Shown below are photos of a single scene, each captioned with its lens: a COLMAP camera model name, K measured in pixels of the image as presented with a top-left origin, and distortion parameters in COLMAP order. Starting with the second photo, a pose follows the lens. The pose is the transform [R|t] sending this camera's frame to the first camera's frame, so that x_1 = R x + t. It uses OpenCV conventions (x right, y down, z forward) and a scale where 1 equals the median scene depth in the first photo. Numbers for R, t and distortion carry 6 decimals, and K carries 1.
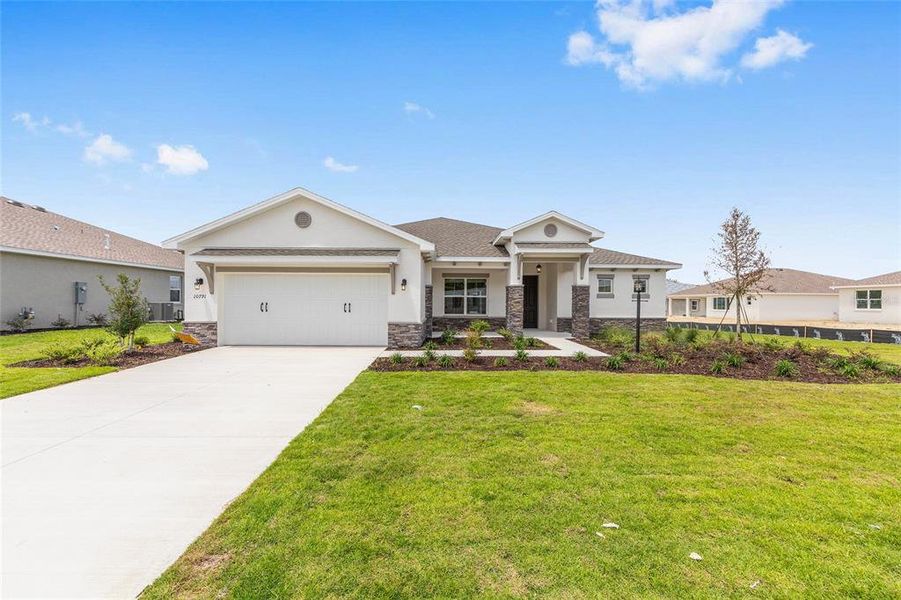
lens RADIAL K [[361.1, 0, 452.9], [0, 361.1, 297.2], [0, 0, 1]] dist [-0.000891, 0.000322]
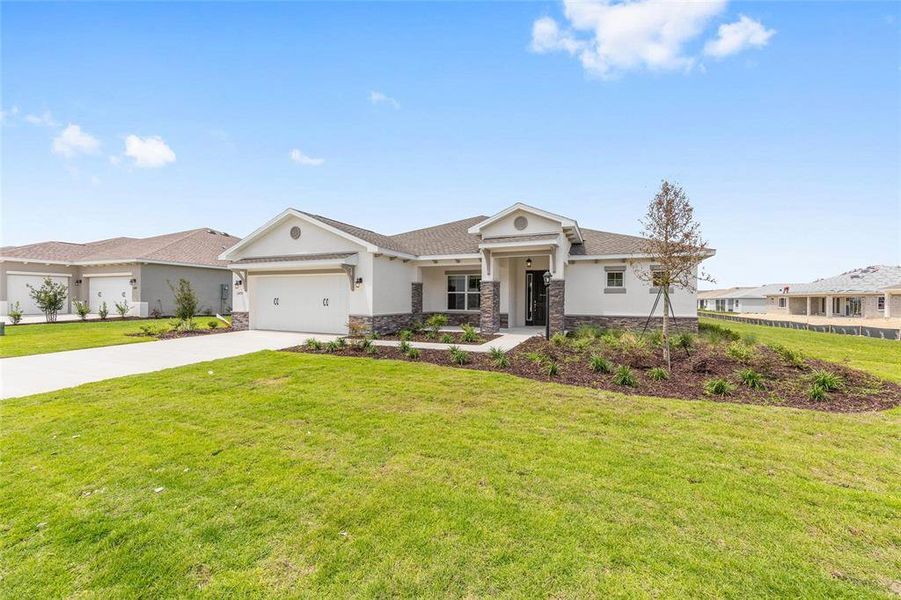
lens RADIAL K [[361.1, 0, 452.9], [0, 361.1, 297.2], [0, 0, 1]] dist [-0.000891, 0.000322]
pose [[0.916346, -0.000678, -0.400386, 0.556236], [0.003635, 0.999971, 0.006626, 0.005769], [0.400370, -0.007527, 0.916323, 0.054127]]
